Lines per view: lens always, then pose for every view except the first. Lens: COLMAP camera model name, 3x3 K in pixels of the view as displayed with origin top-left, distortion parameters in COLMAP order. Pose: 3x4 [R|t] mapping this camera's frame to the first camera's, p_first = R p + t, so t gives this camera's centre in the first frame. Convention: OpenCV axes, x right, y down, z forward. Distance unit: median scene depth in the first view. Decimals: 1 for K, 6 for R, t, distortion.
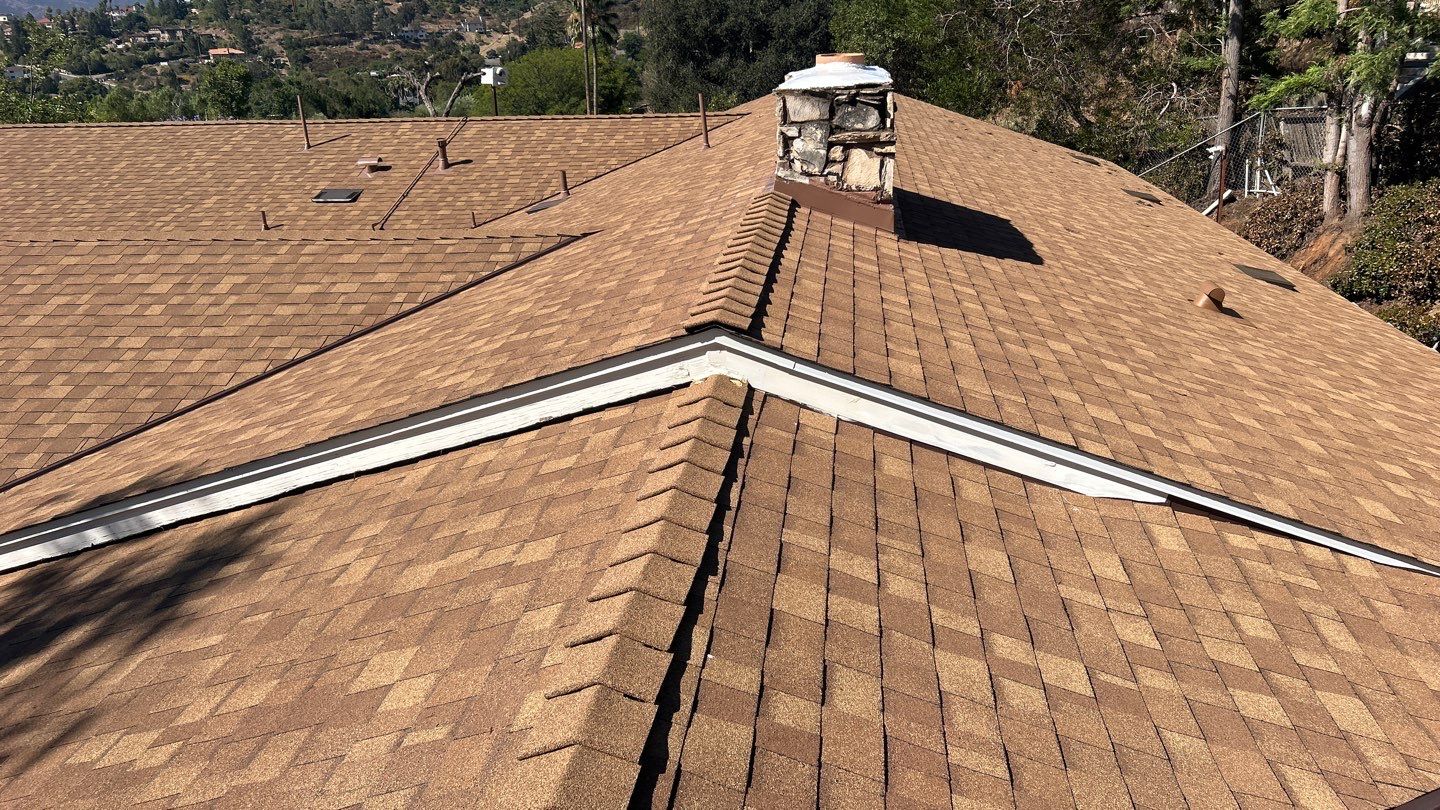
lens RADIAL K [[1095.3, 0, 731.8], [0, 1095.3, 410.8], [0, 0, 1]] dist [0.075957, -0.093995]
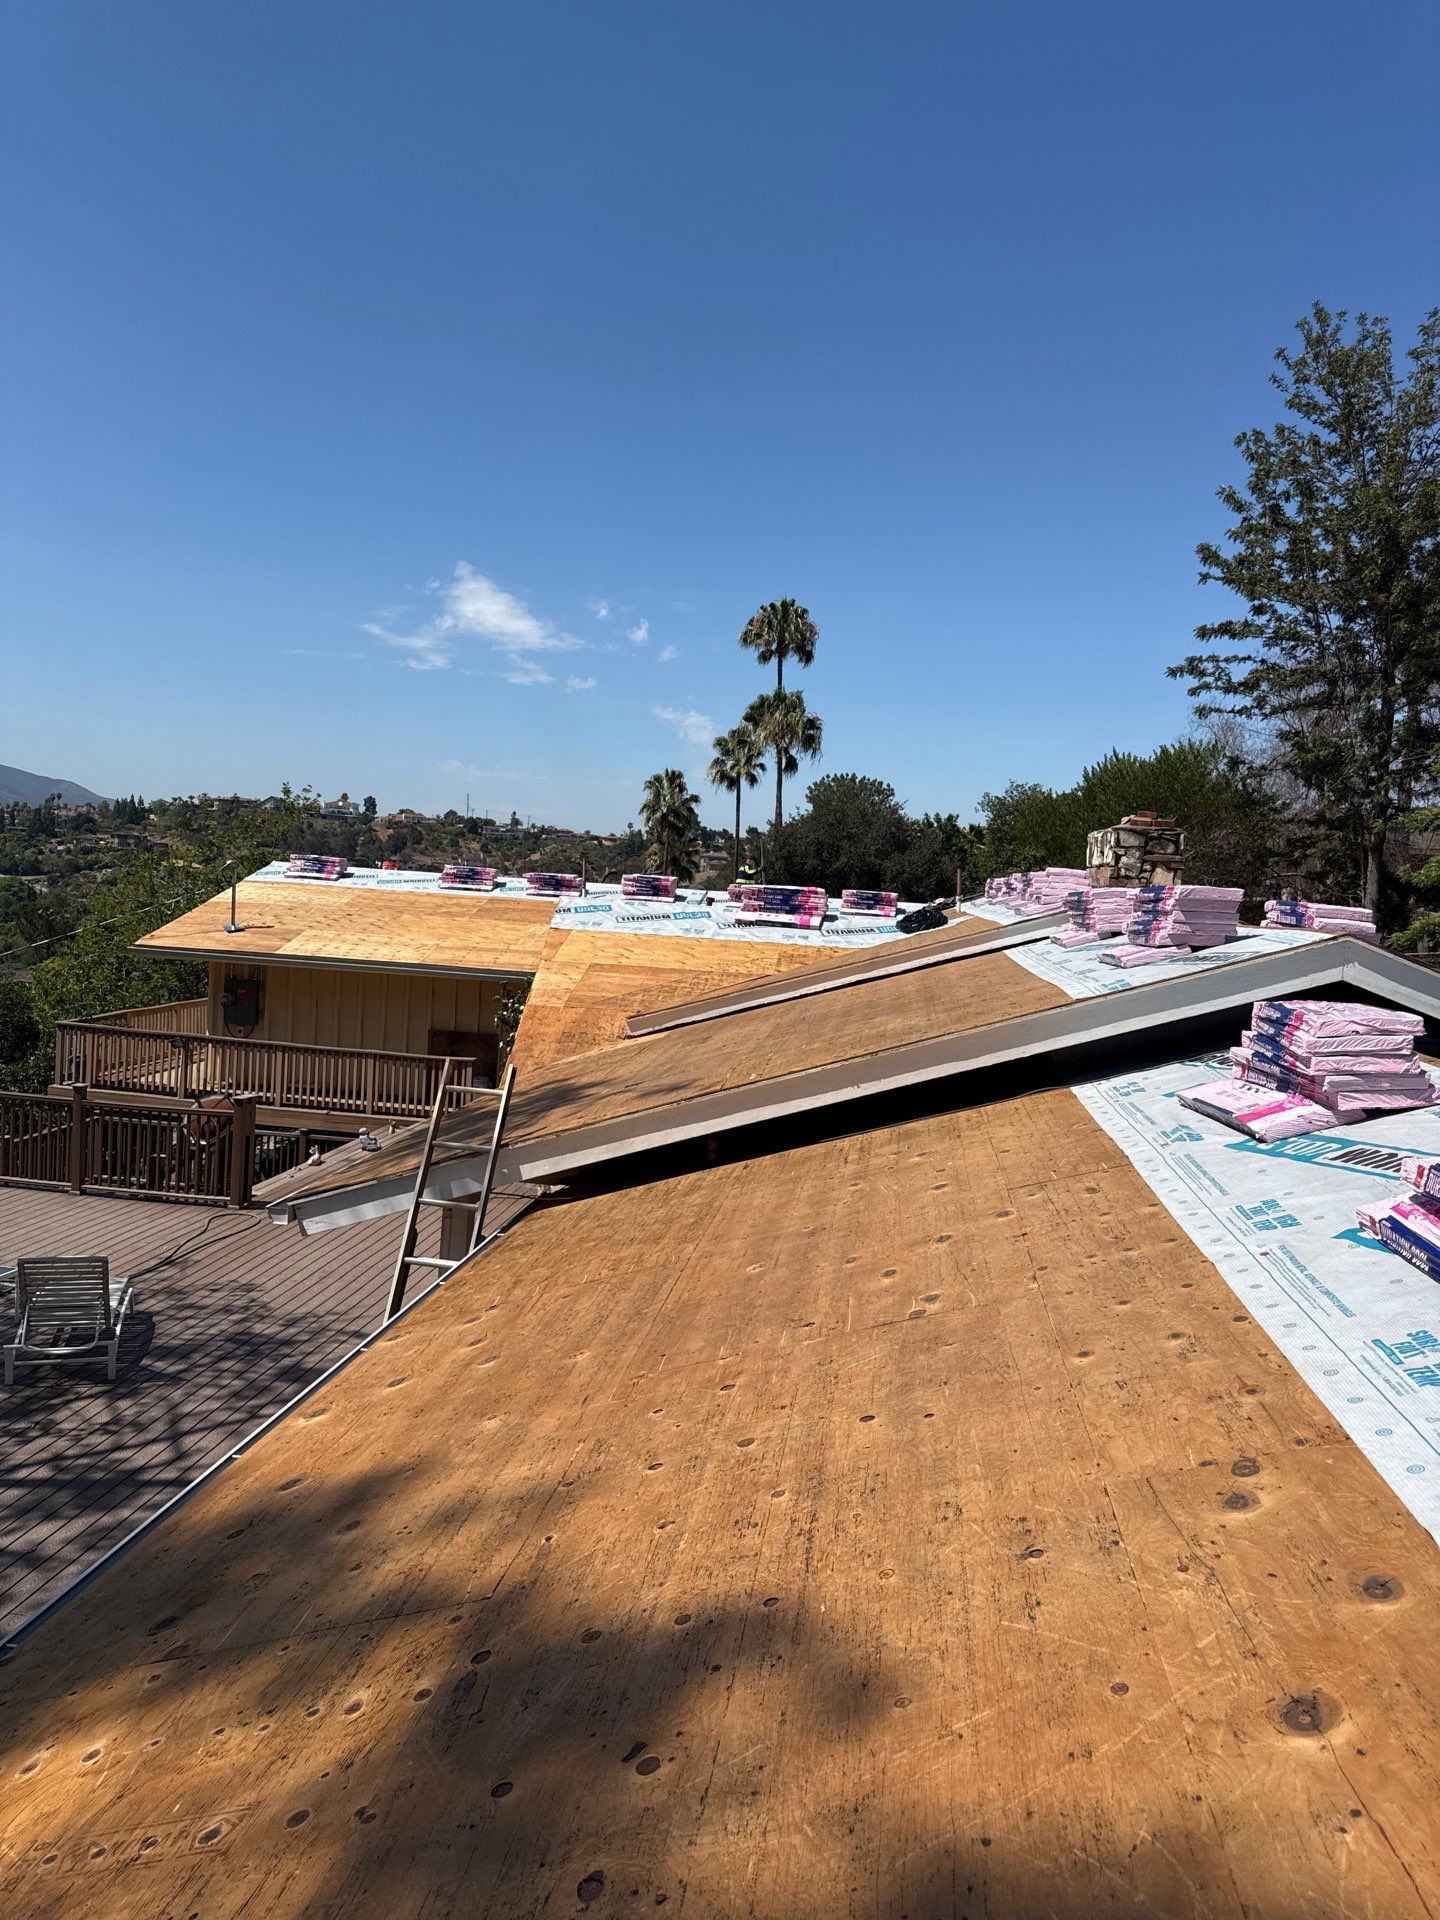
lens RADIAL K [[1432.4, 0, 715.1], [0, 1432.4, 964.4], [0, 0, 1]] dist [0.258710, -0.566451]
pose [[0.996136, 0.087345, -0.009158, -0.536520], [-0.086328, 0.954666, -0.284885, 0.609827], [-0.016141, 0.284575, 0.958518, -1.100000]]
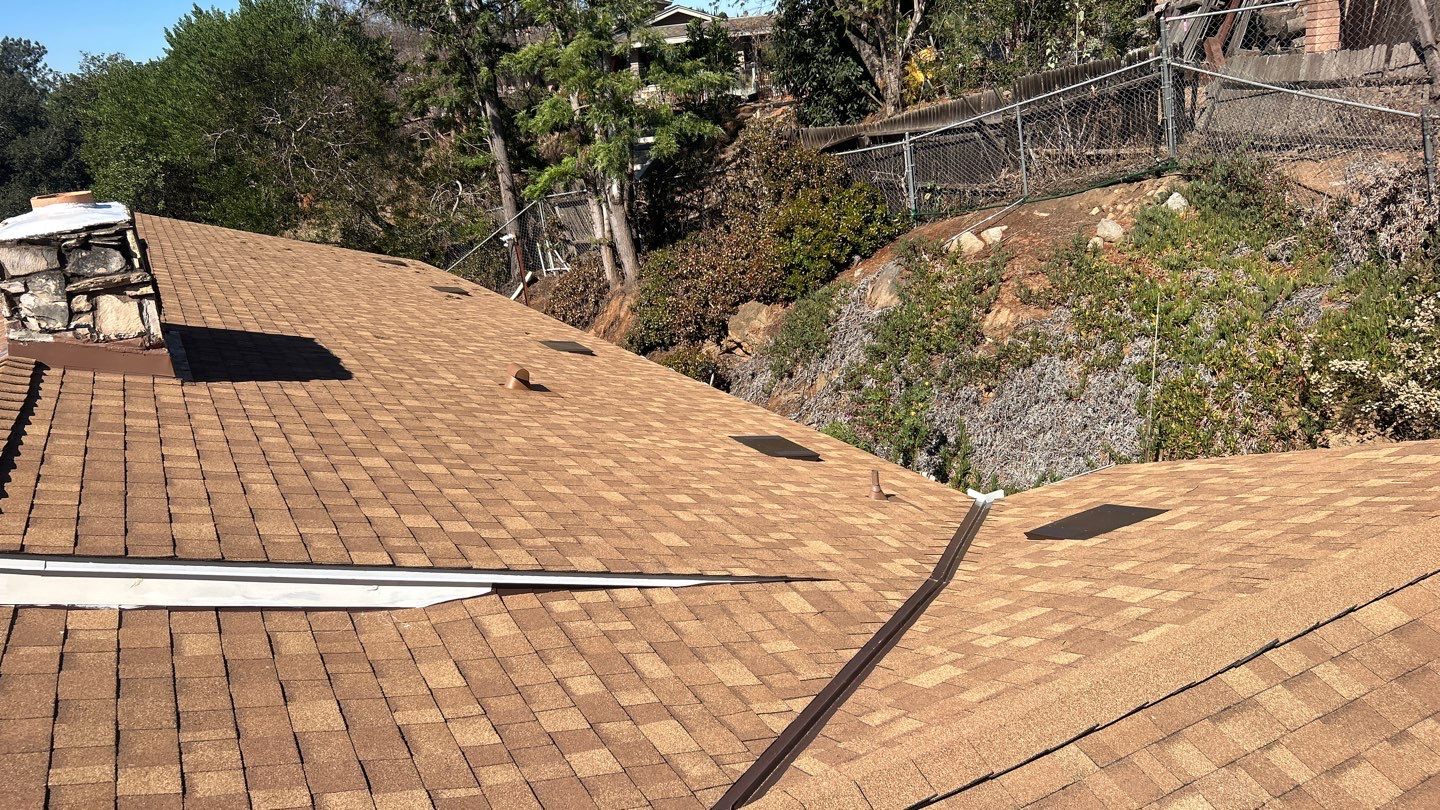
lens RADIAL K [[1095.3, 0, 731.8], [0, 1095.3, 410.8], [0, 0, 1]] dist [0.075957, -0.093995]
pose [[0.825419, -0.212566, 0.522972, 0.042375], [0.256707, 0.966410, -0.012361, -0.005751], [-0.502778, 0.144454, 0.852260, -0.009868]]
